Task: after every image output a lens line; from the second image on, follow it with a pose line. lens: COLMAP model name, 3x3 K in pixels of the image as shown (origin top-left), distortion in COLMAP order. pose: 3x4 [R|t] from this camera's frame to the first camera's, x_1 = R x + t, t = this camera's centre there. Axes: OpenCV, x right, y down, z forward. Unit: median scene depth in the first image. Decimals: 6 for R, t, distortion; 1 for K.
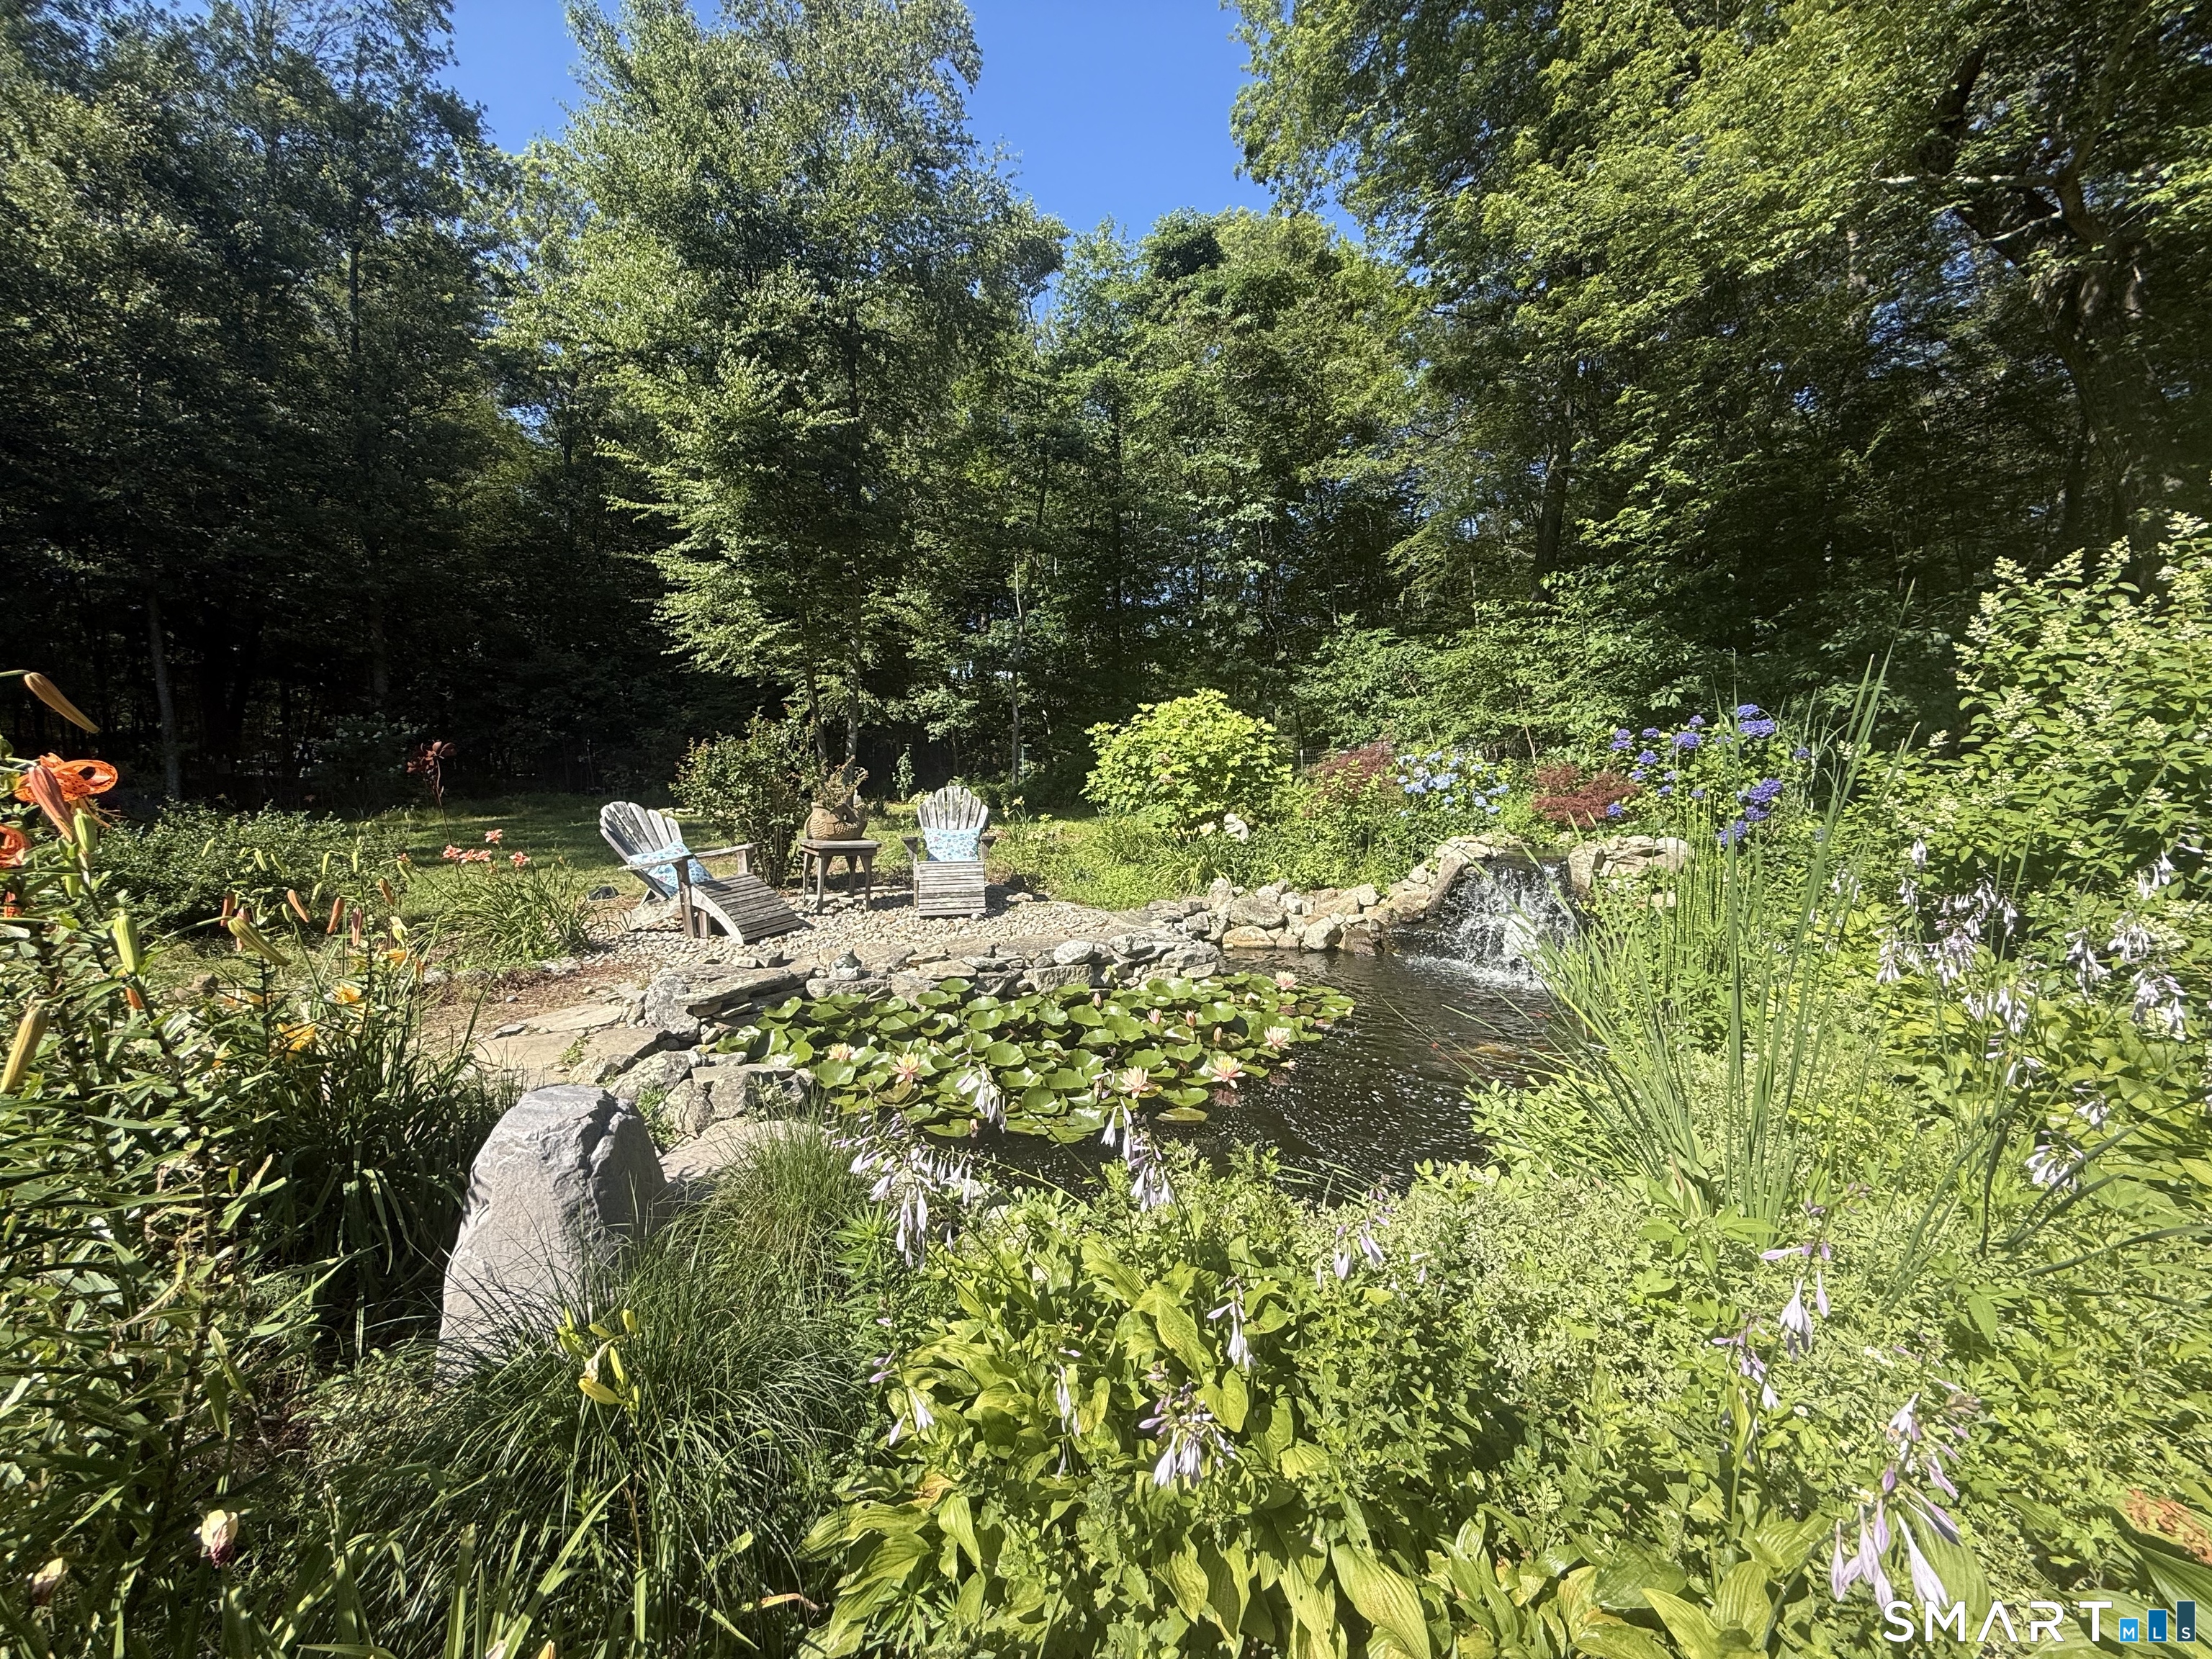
lens RADIAL K [[880.9, 0, 1103.5], [0, 880.9, 825.5], [0, 0, 1]] dist [-0.000169, -0.000147]
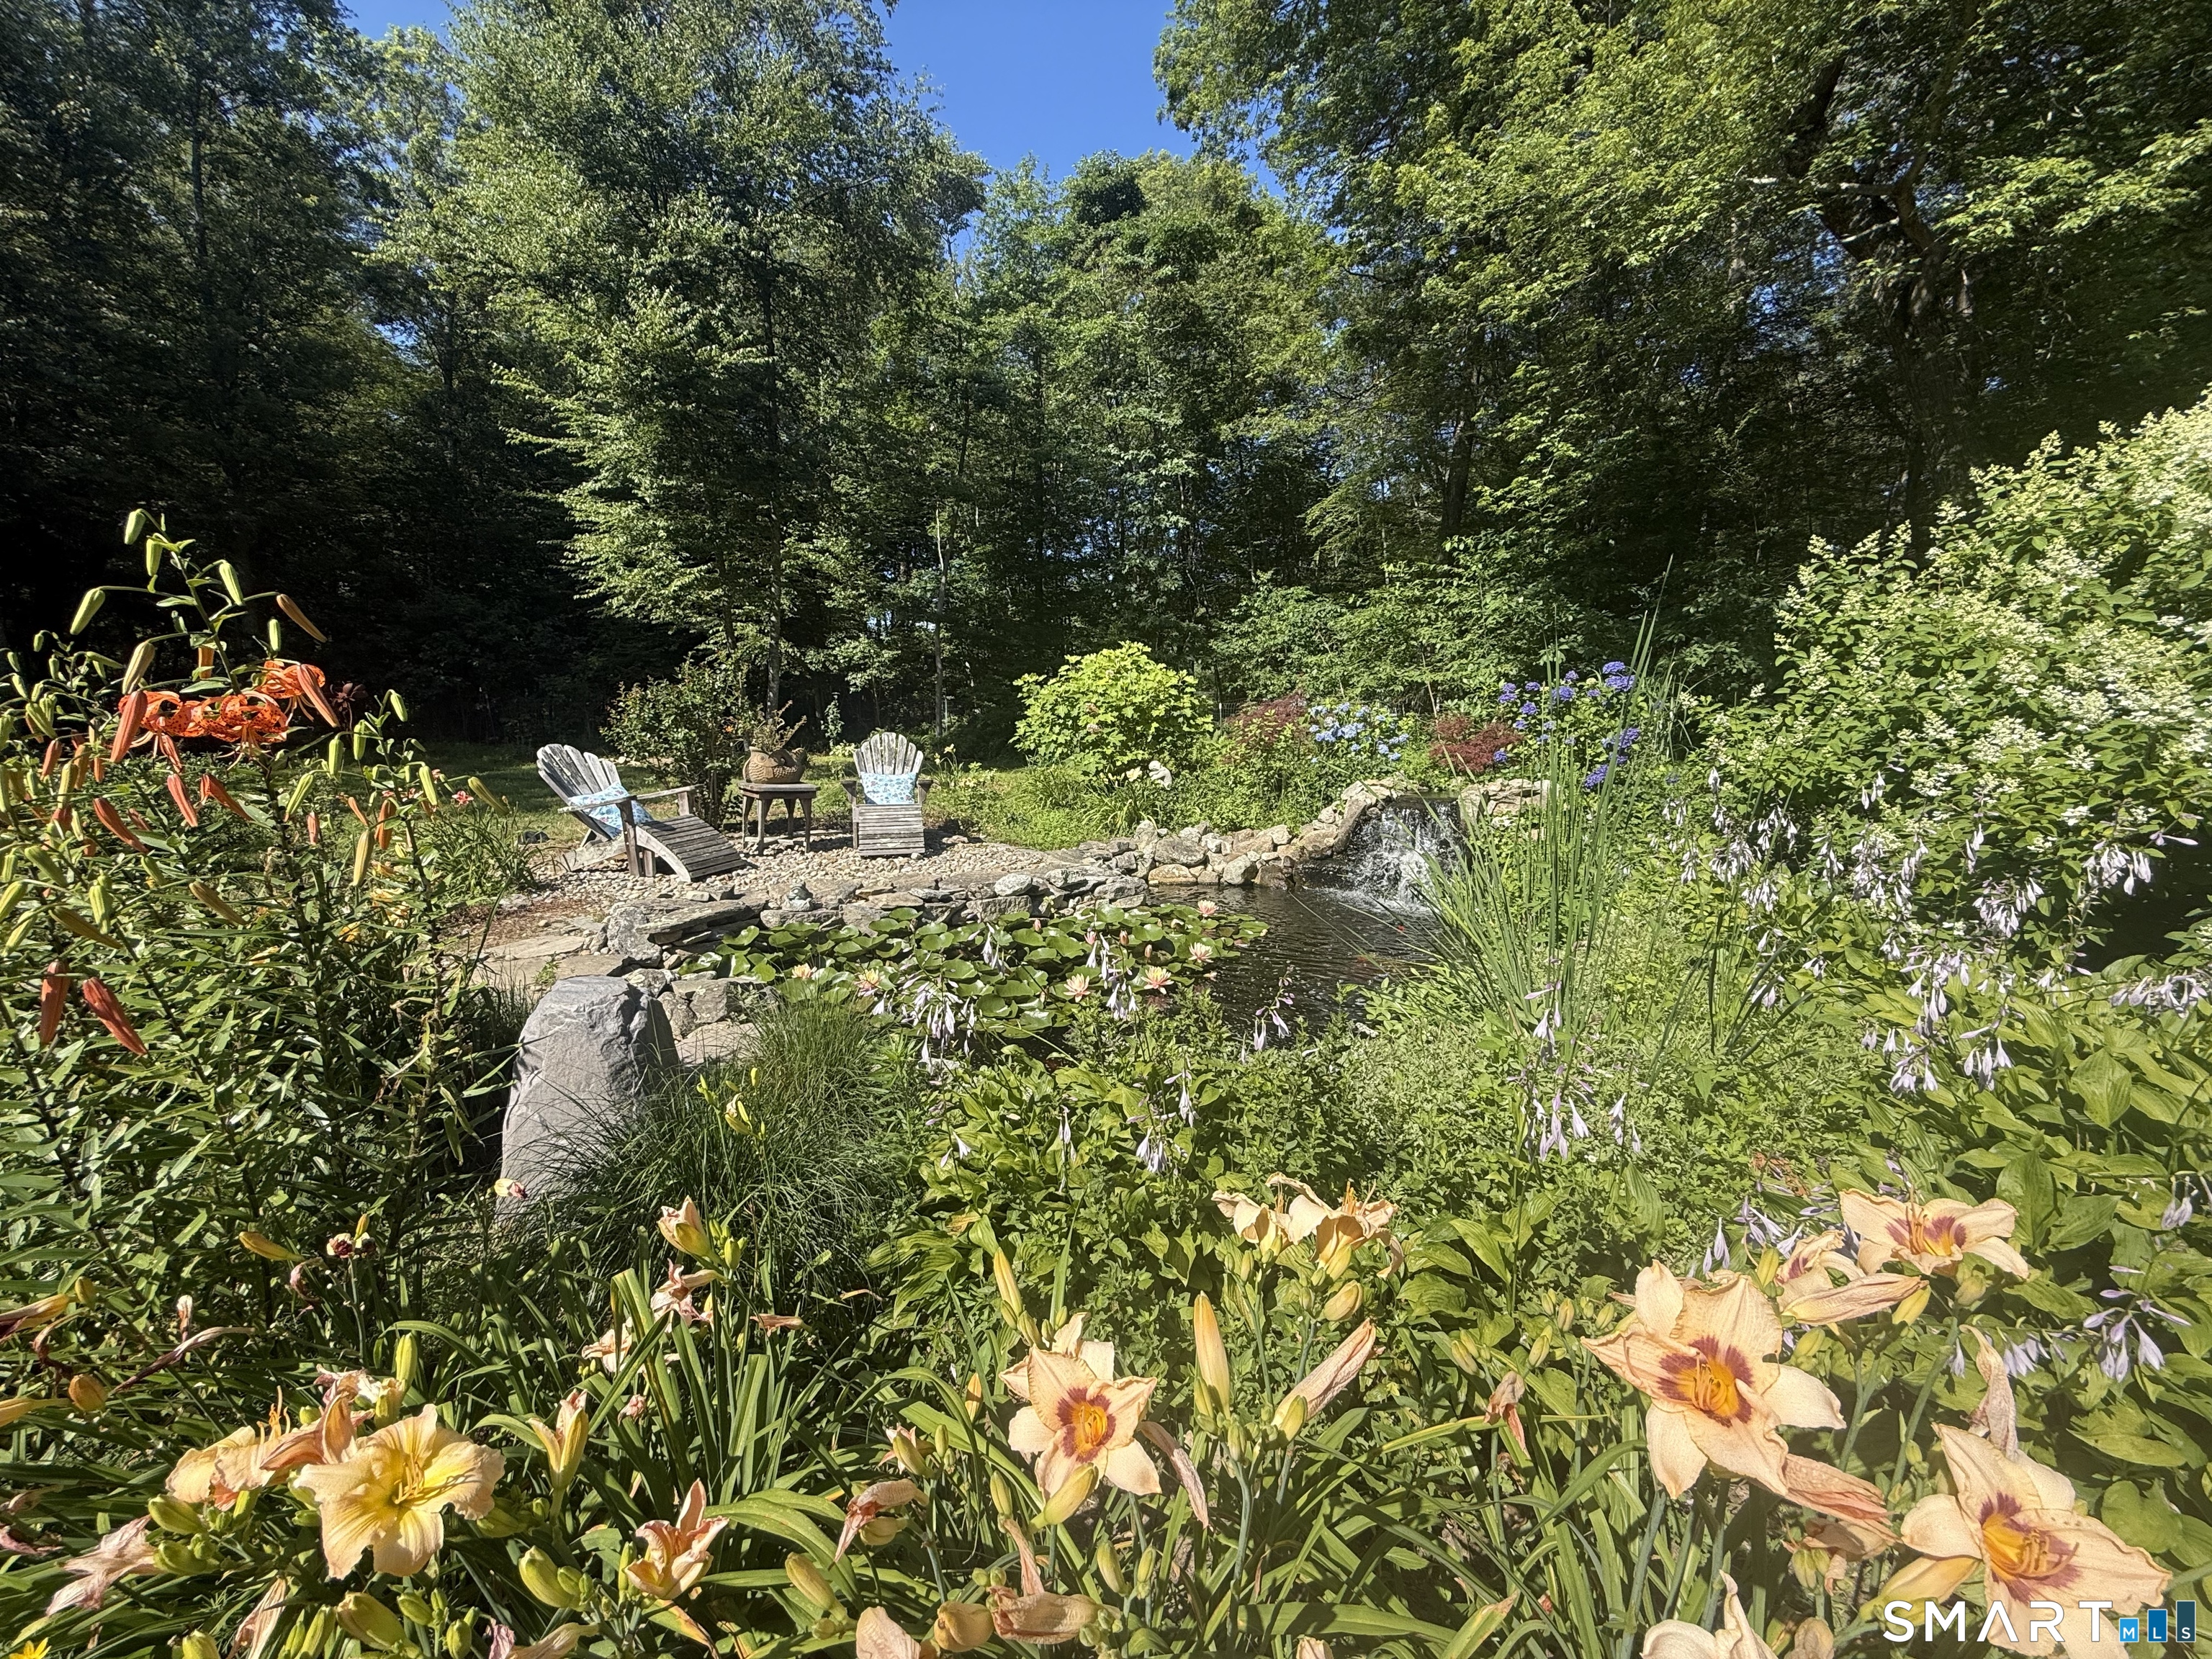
lens RADIAL K [[883.3, 0, 1105.3], [0, 883.3, 824.6], [0, 0, 1]] dist [0.000316, -0.000422]
pose [[0.995601, -0.004048, 0.093602, -0.012258], [-0.000487, 0.998829, 0.048383, 0.010054], [-0.093689, -0.048216, 0.994433, -0.042364]]
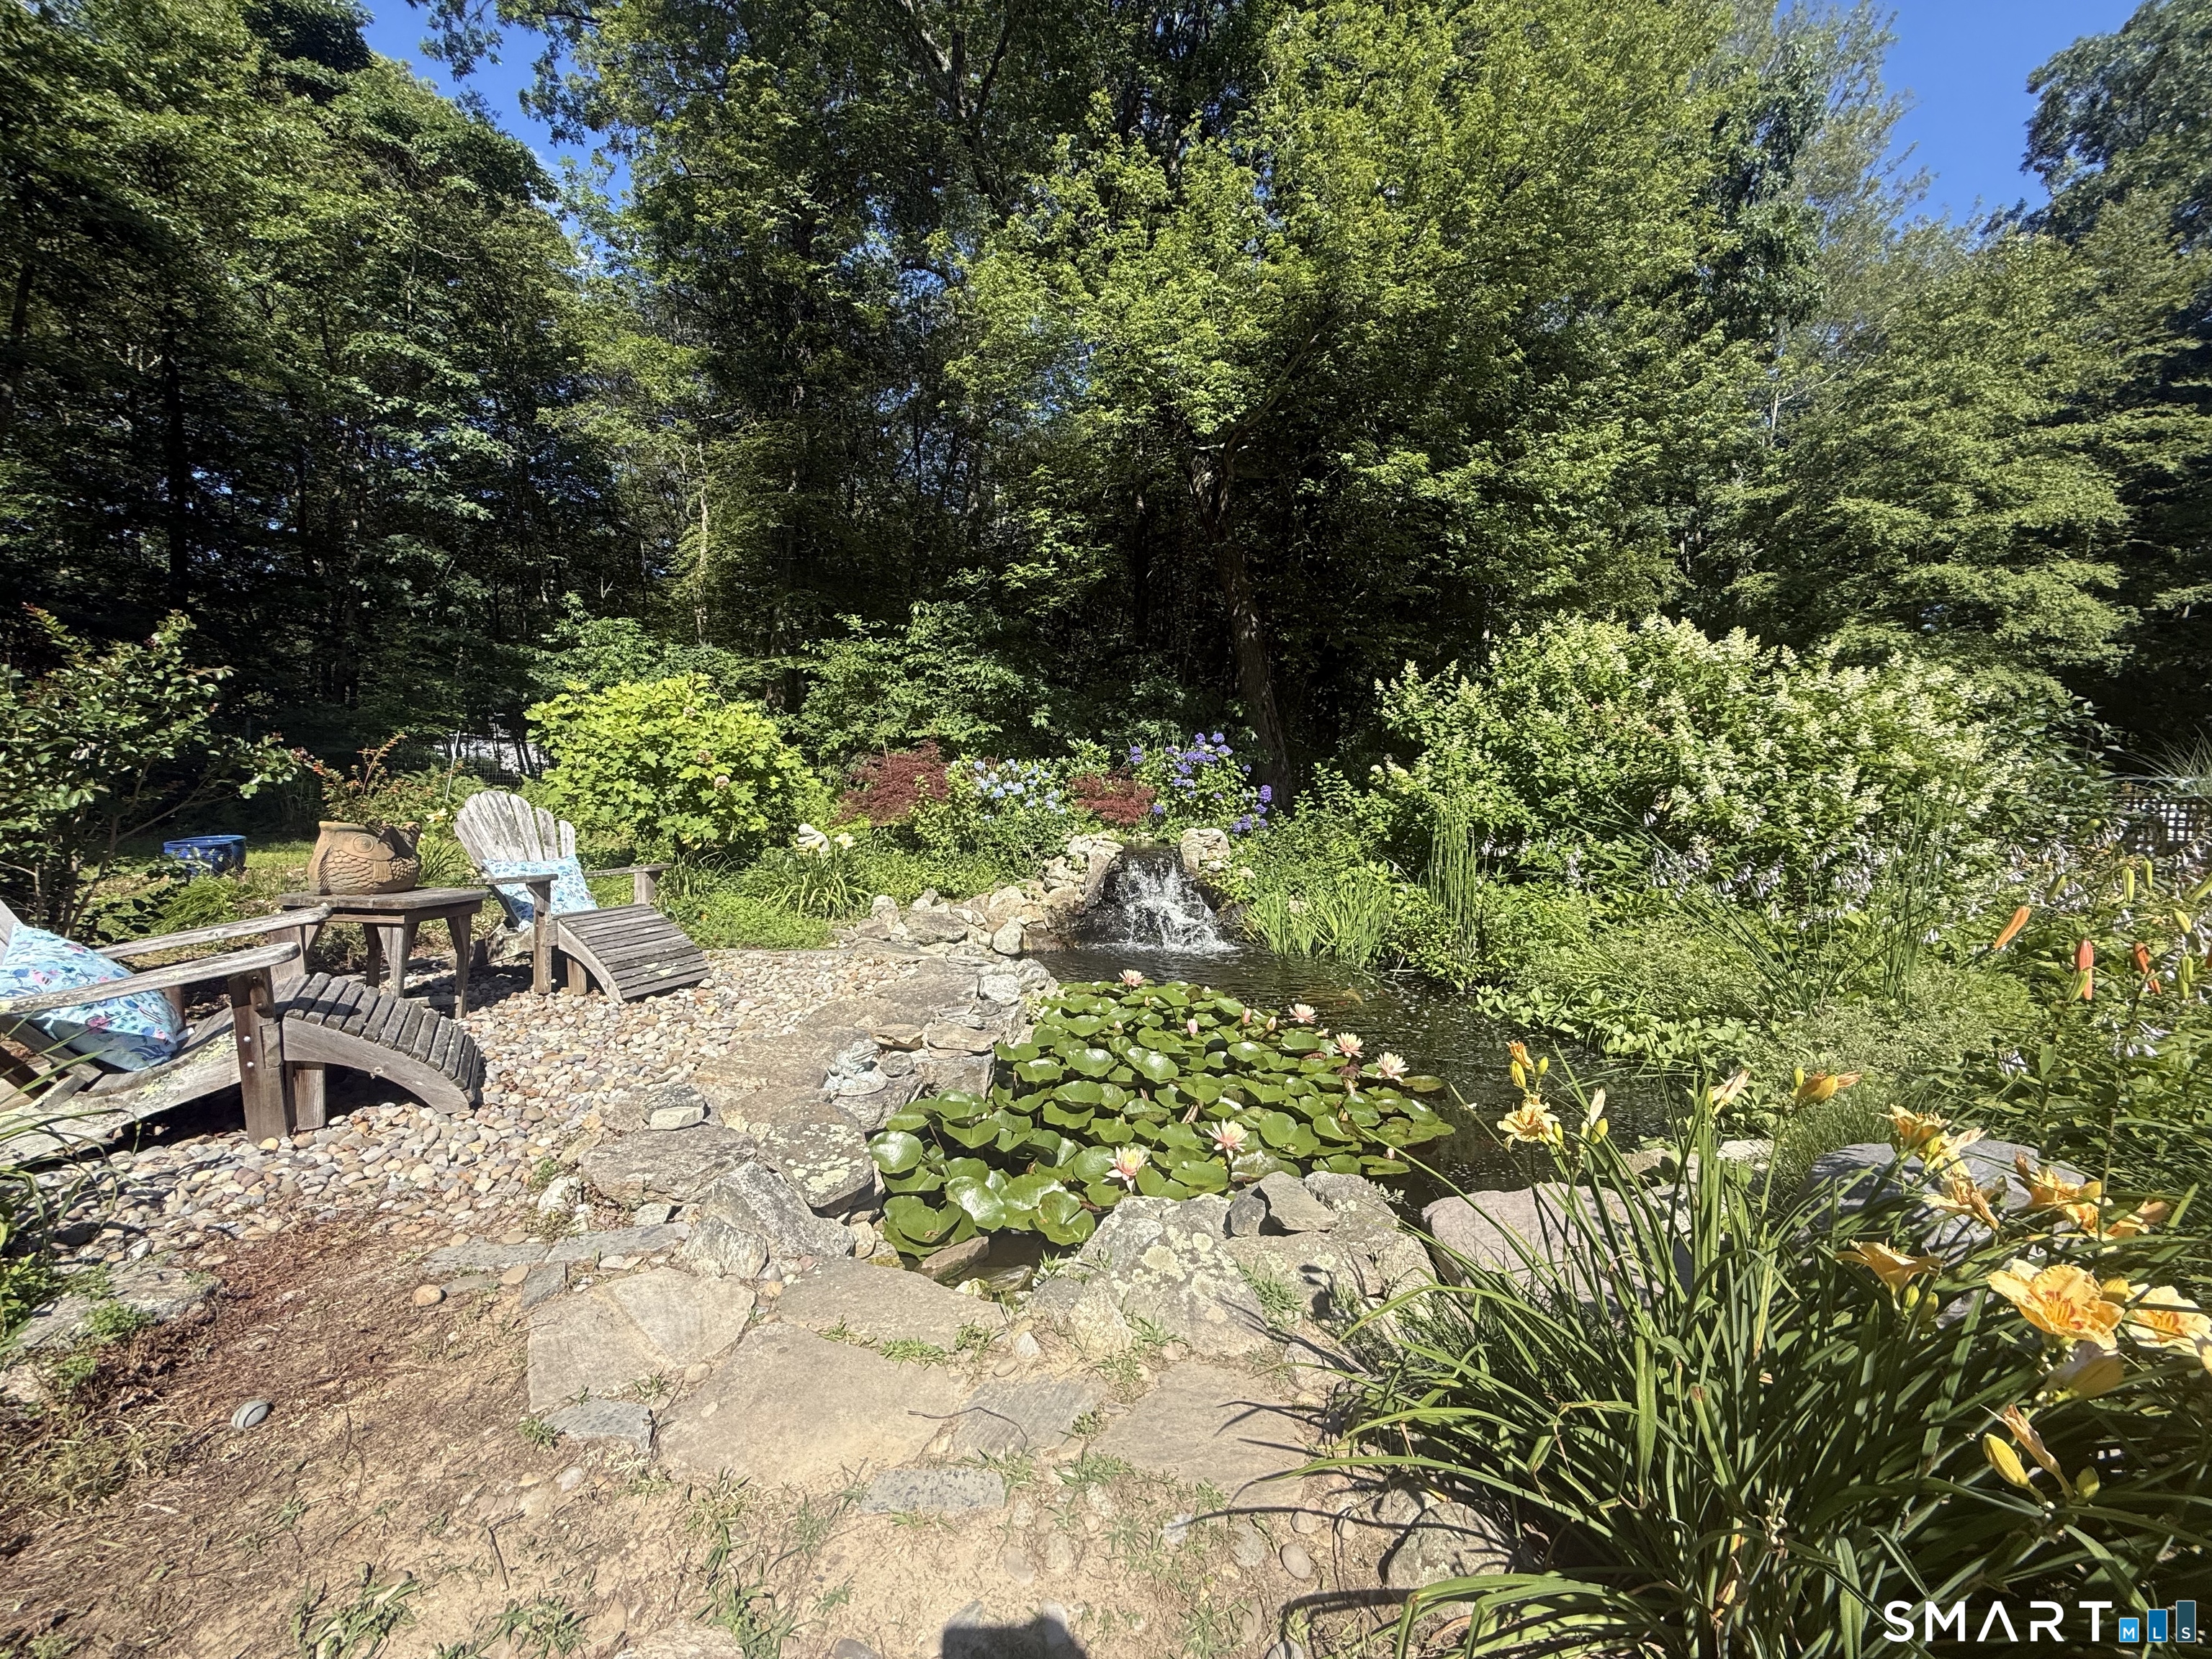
lens RADIAL K [[870.1, 0, 1106.0], [0, 870.1, 829.5], [0, 0, 1]] dist [-0.003098, -0.000424]
pose [[0.535431, -0.033824, 0.843902, -0.354600], [0.041518, 0.999044, 0.013700, -0.005523], [-0.843558, 0.027701, 0.536323, 0.262483]]
